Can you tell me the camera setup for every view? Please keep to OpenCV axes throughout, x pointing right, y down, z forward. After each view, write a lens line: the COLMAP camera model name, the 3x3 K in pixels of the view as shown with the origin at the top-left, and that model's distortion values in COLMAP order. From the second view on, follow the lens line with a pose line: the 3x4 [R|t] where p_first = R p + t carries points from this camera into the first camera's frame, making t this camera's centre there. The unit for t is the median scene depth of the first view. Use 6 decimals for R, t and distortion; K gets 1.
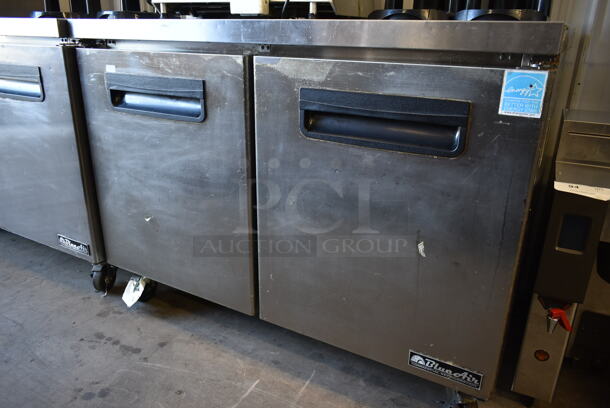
lens RADIAL K [[465.9, 0, 305.0], [0, 465.9, 204.0], [0, 0, 1]] dist [-0.013549, 0.007596]
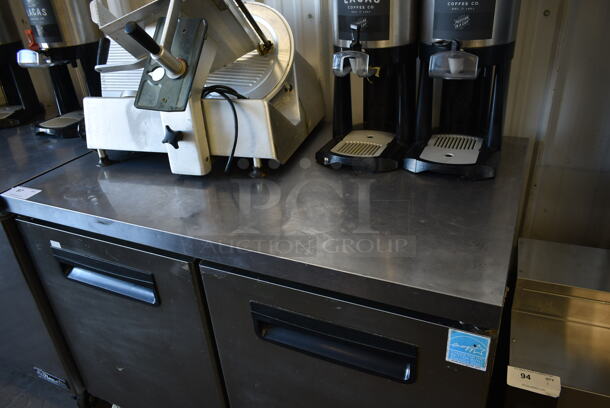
lens RADIAL K [[465.9, 0, 305.0], [0, 465.9, 204.0], [0, 0, 1]] dist [-0.013549, 0.007596]
pose [[0.993509, -0.110707, 0.026155, 0.079411], [0.106218, 0.985128, 0.135055, -0.447390], [-0.040718, -0.131400, 0.990493, 0.036888]]
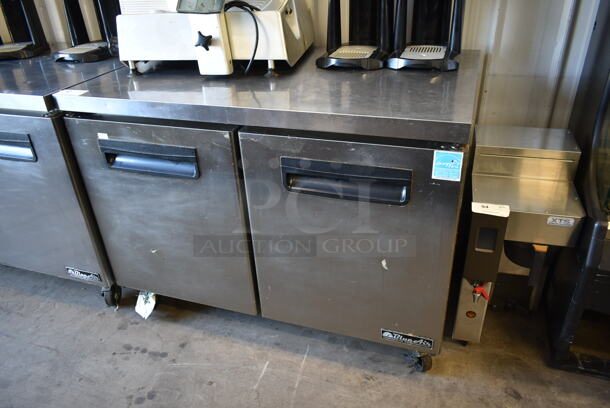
lens RADIAL K [[465.9, 0, 305.0], [0, 465.9, 204.0], [0, 0, 1]] dist [-0.013549, 0.007596]
pose [[0.981352, -0.146064, 0.124958, -0.096601], [0.123410, 0.977158, 0.173010, -0.263277], [-0.147374, -0.154362, 0.976961, -0.217781]]
